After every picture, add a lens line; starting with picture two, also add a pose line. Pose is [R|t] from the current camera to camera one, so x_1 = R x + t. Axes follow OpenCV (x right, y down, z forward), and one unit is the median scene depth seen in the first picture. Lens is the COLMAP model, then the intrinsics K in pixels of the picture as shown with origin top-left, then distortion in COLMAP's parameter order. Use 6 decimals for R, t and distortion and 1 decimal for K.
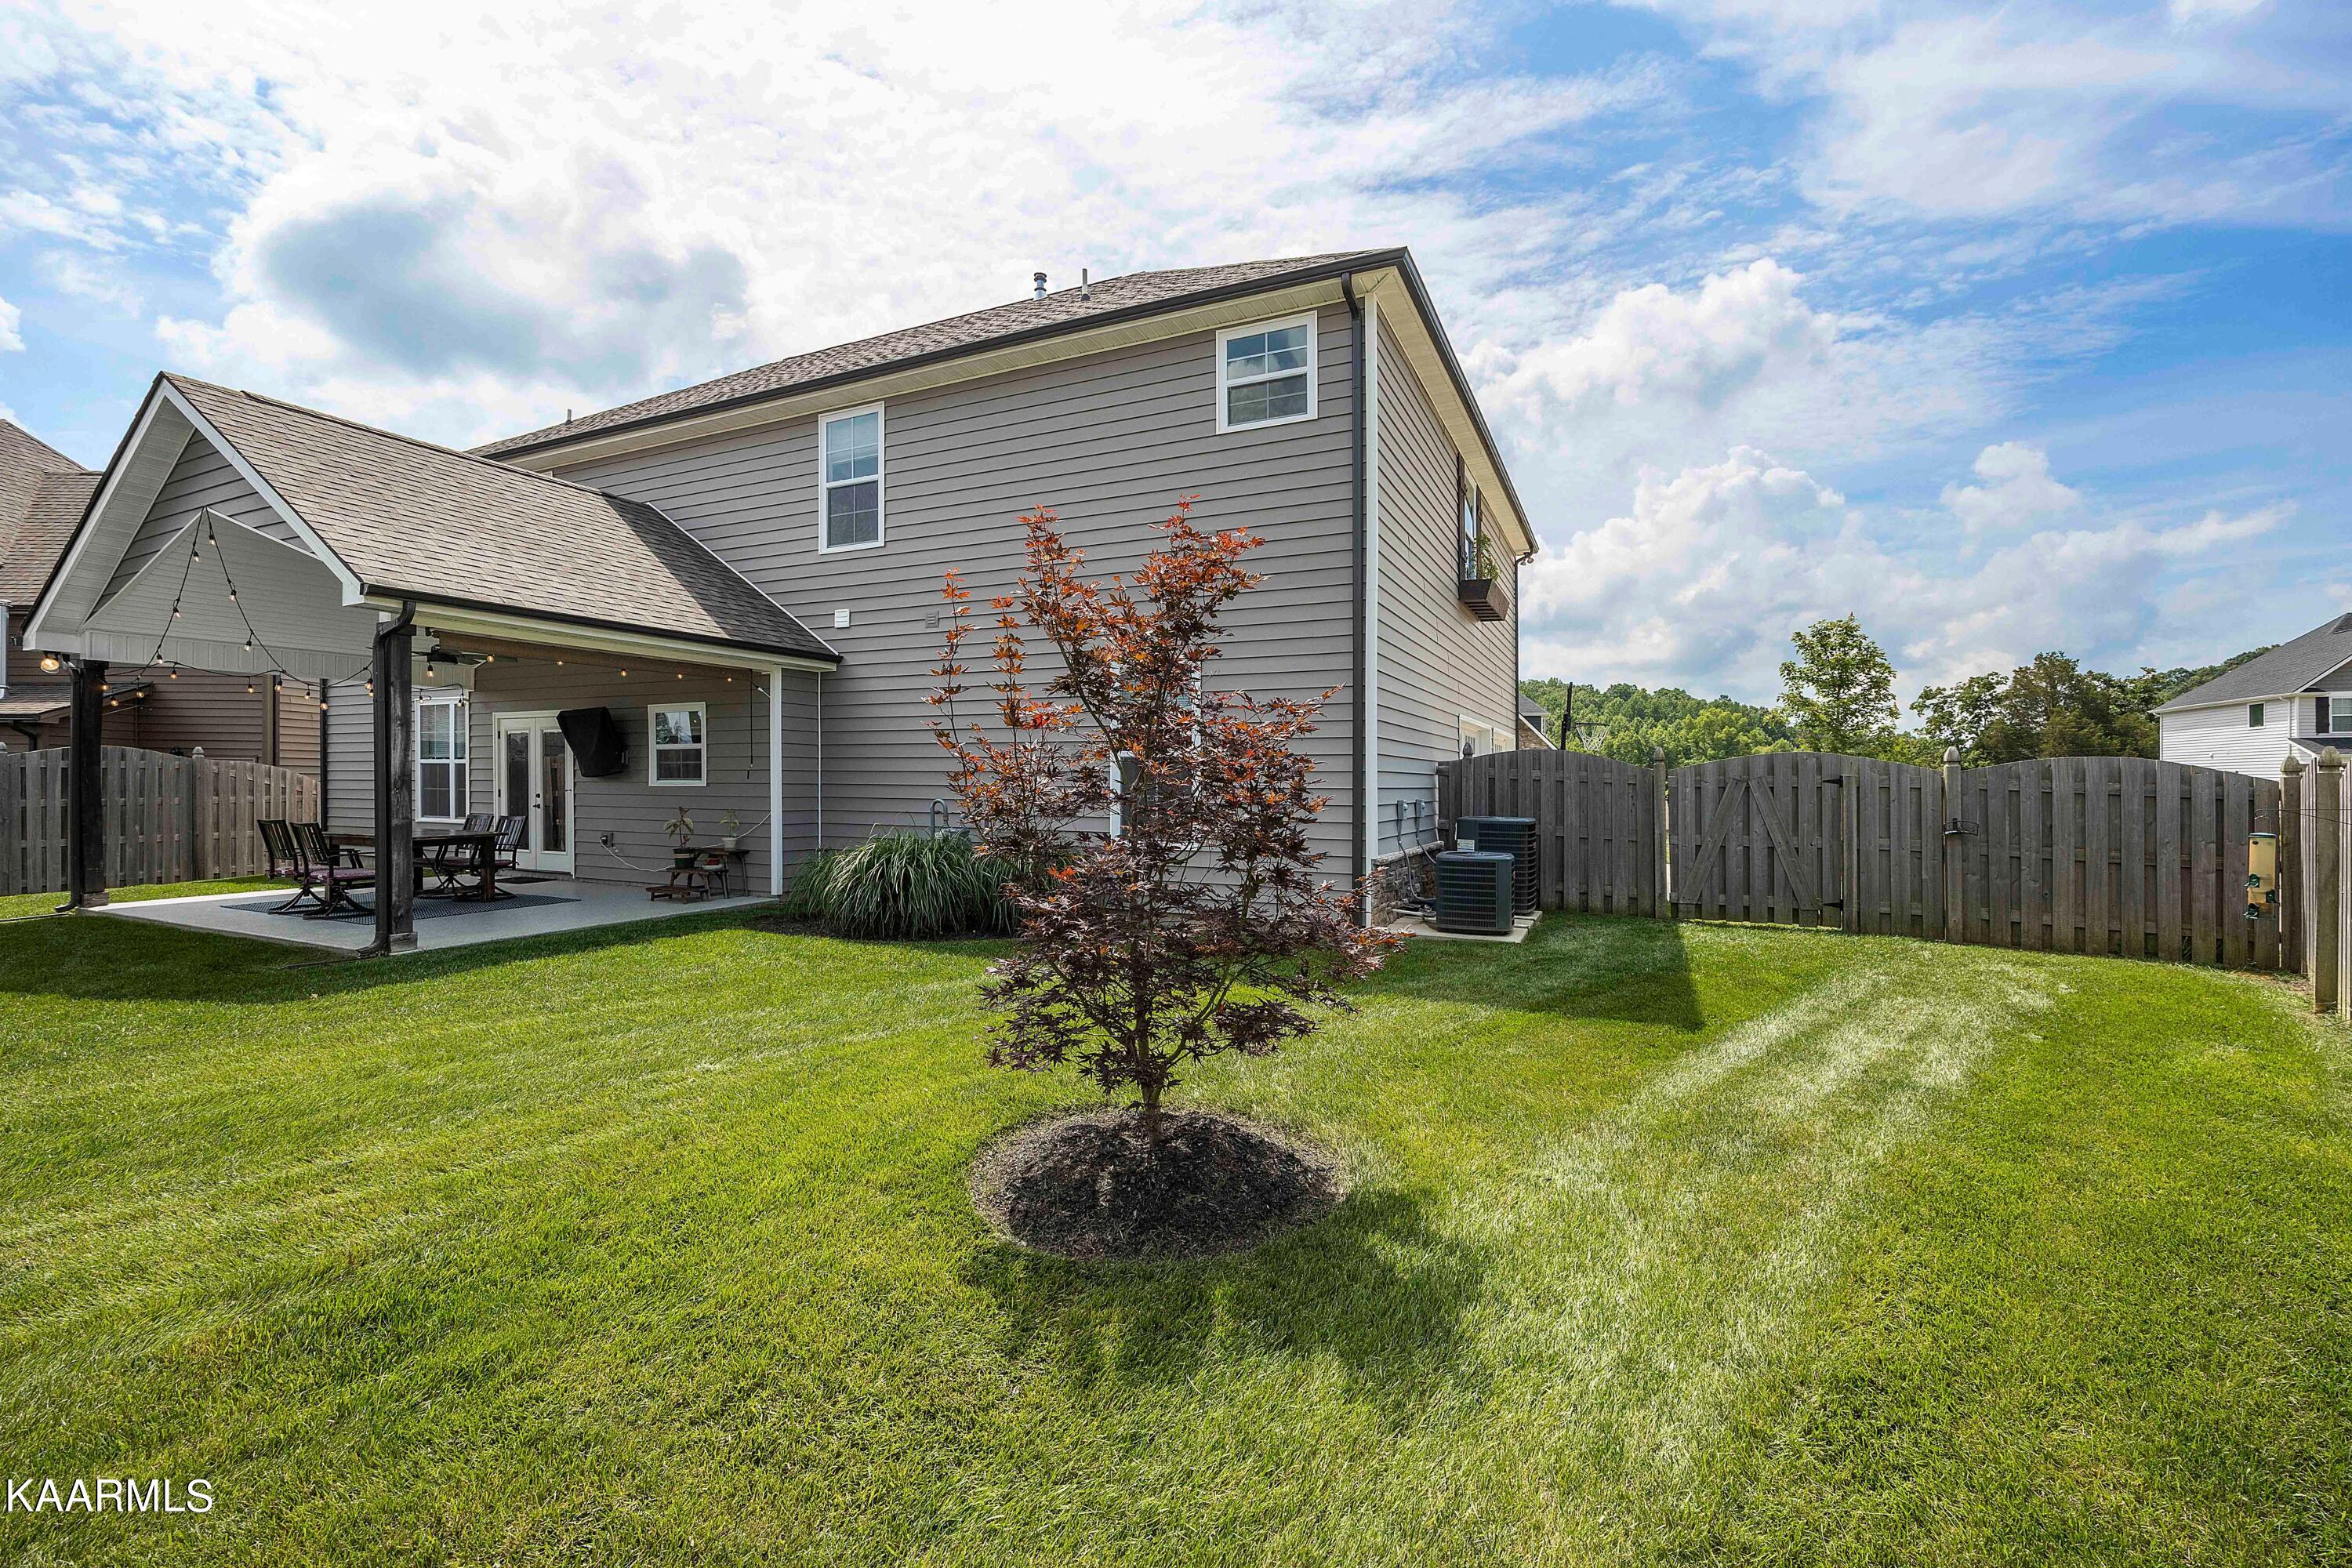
lens RADIAL K [[975.8, 0, 1167.2], [0, 975.8, 774.2], [0, 0, 1]] dist [-0.002159, -0.000021]
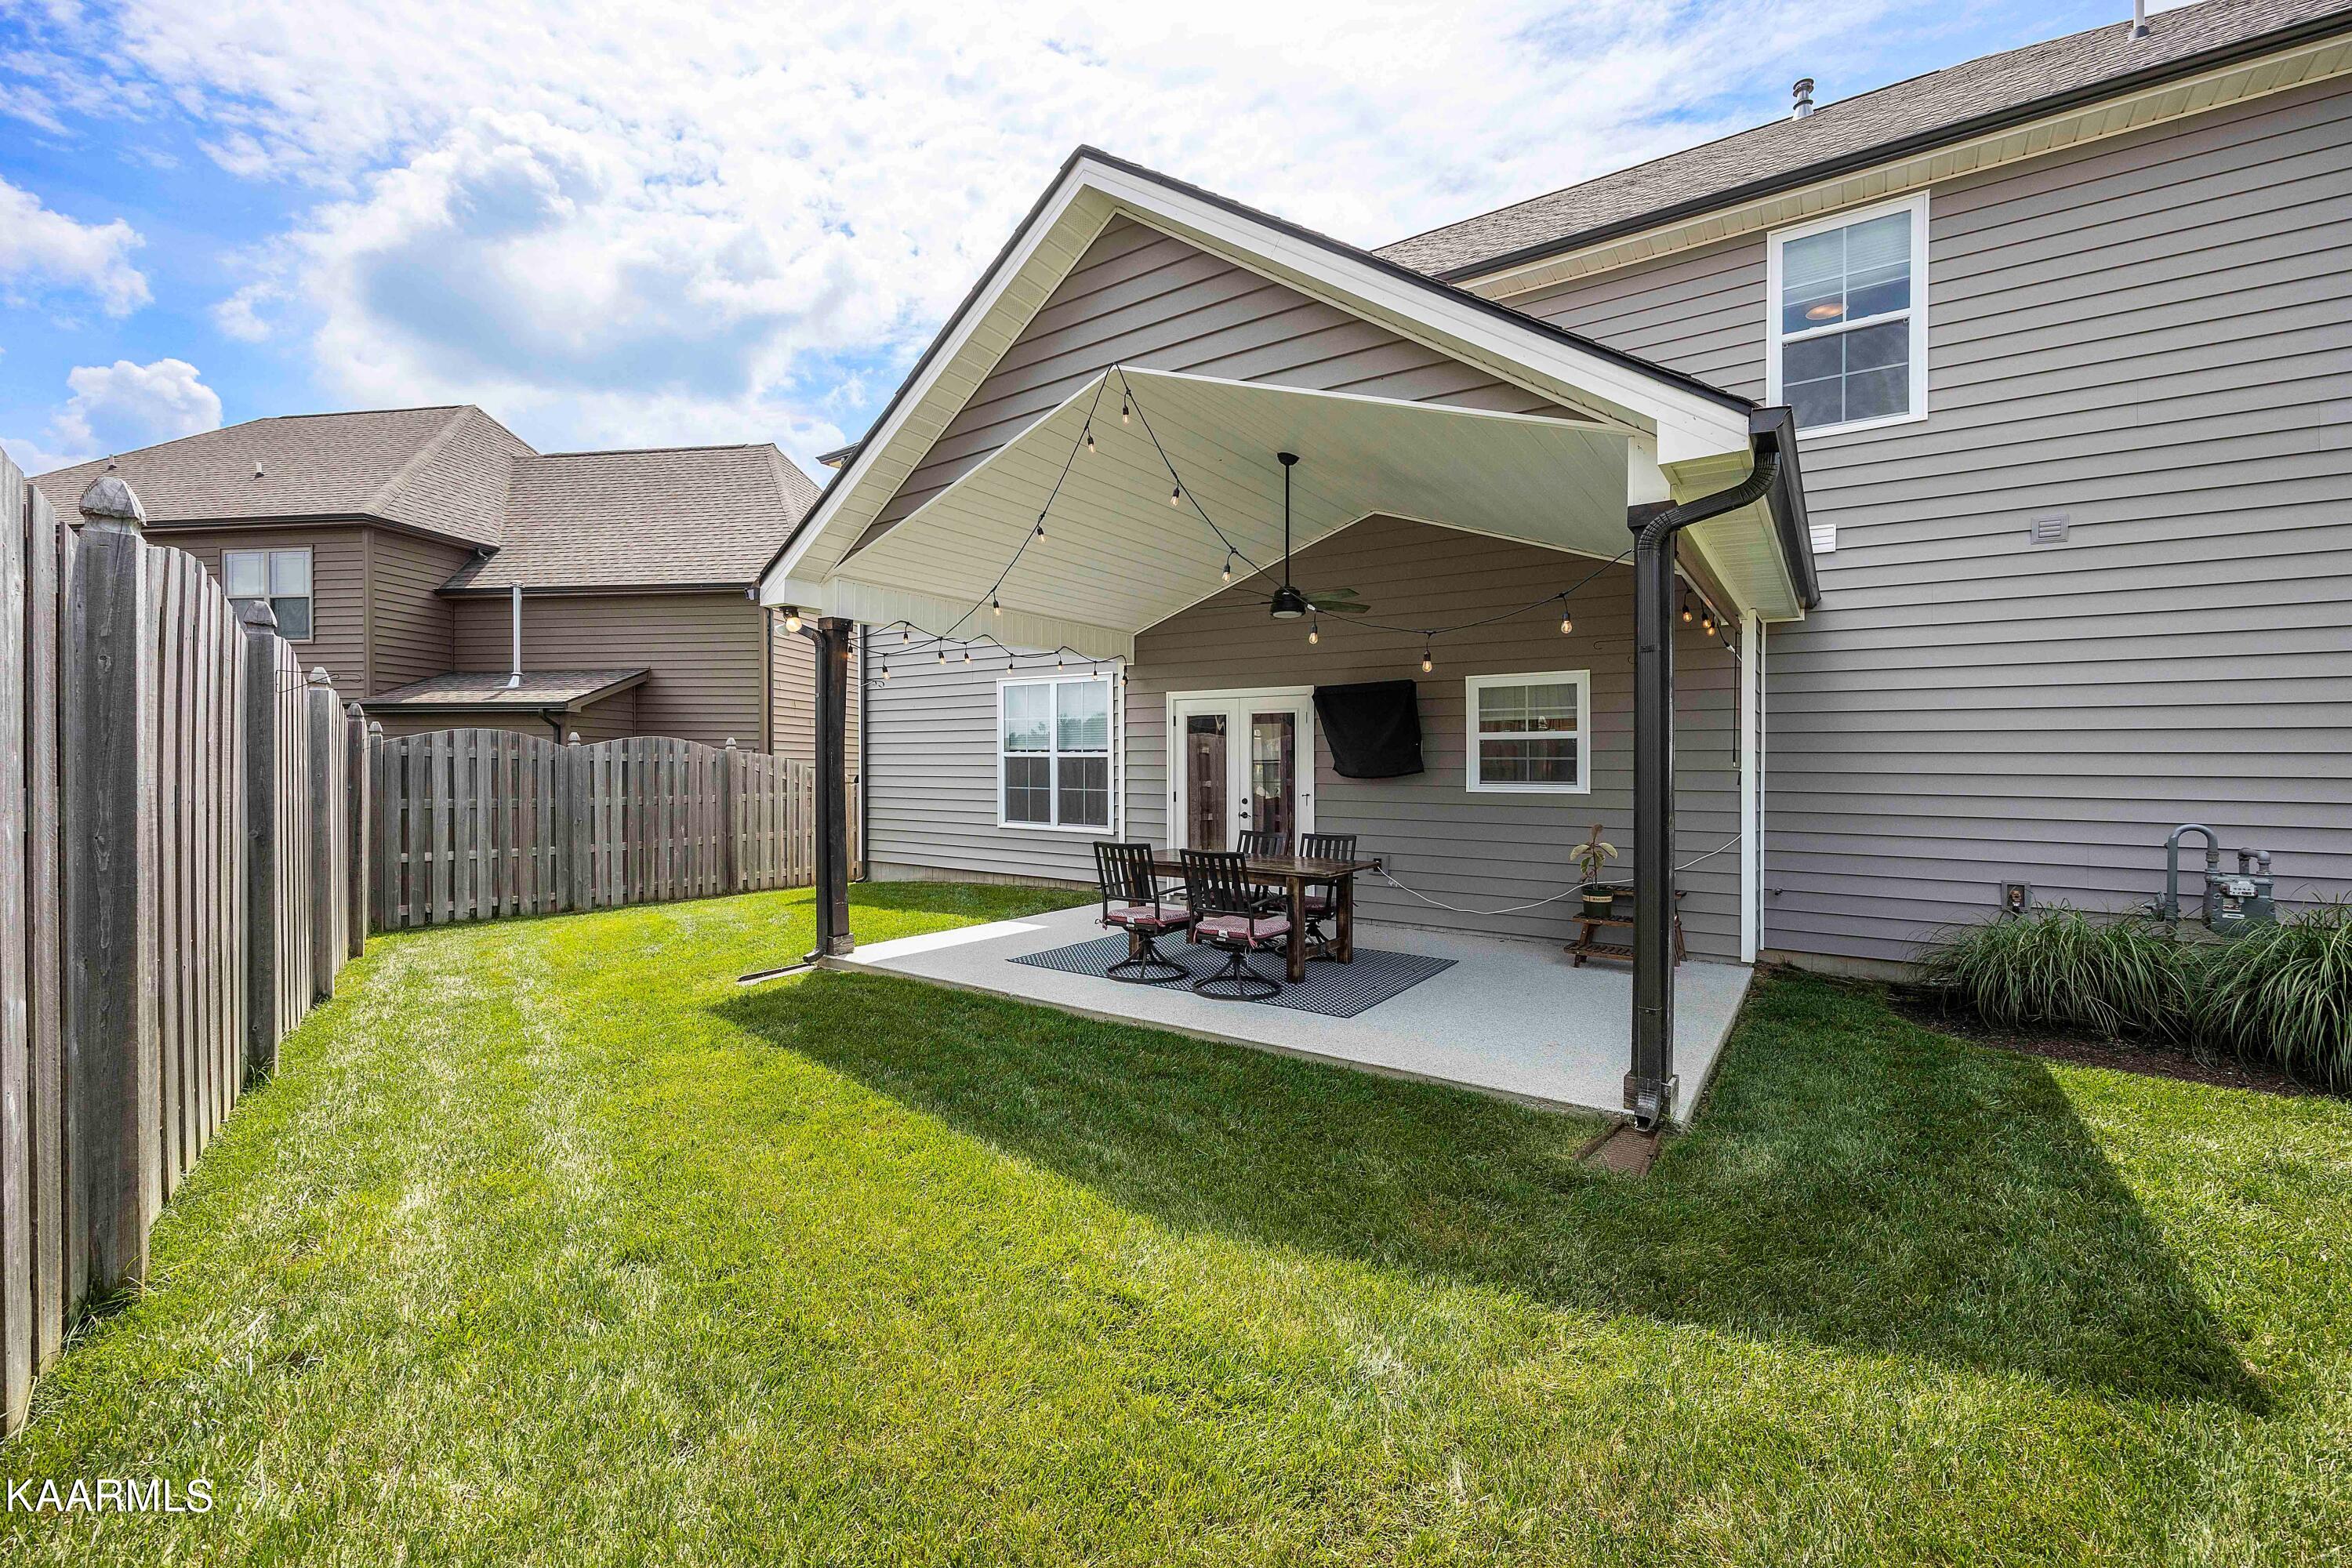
lens RADIAL K [[975.8, 0, 1185.4], [0, 975.8, 787.9], [0, 0, 1]] dist [-0.002159, -0.000021]
pose [[0.986652, 0.006666, -0.162708, -0.494724], [-0.002742, 0.999700, 0.024328, -0.005615], [0.162822, -0.023557, 0.986374, 0.214540]]
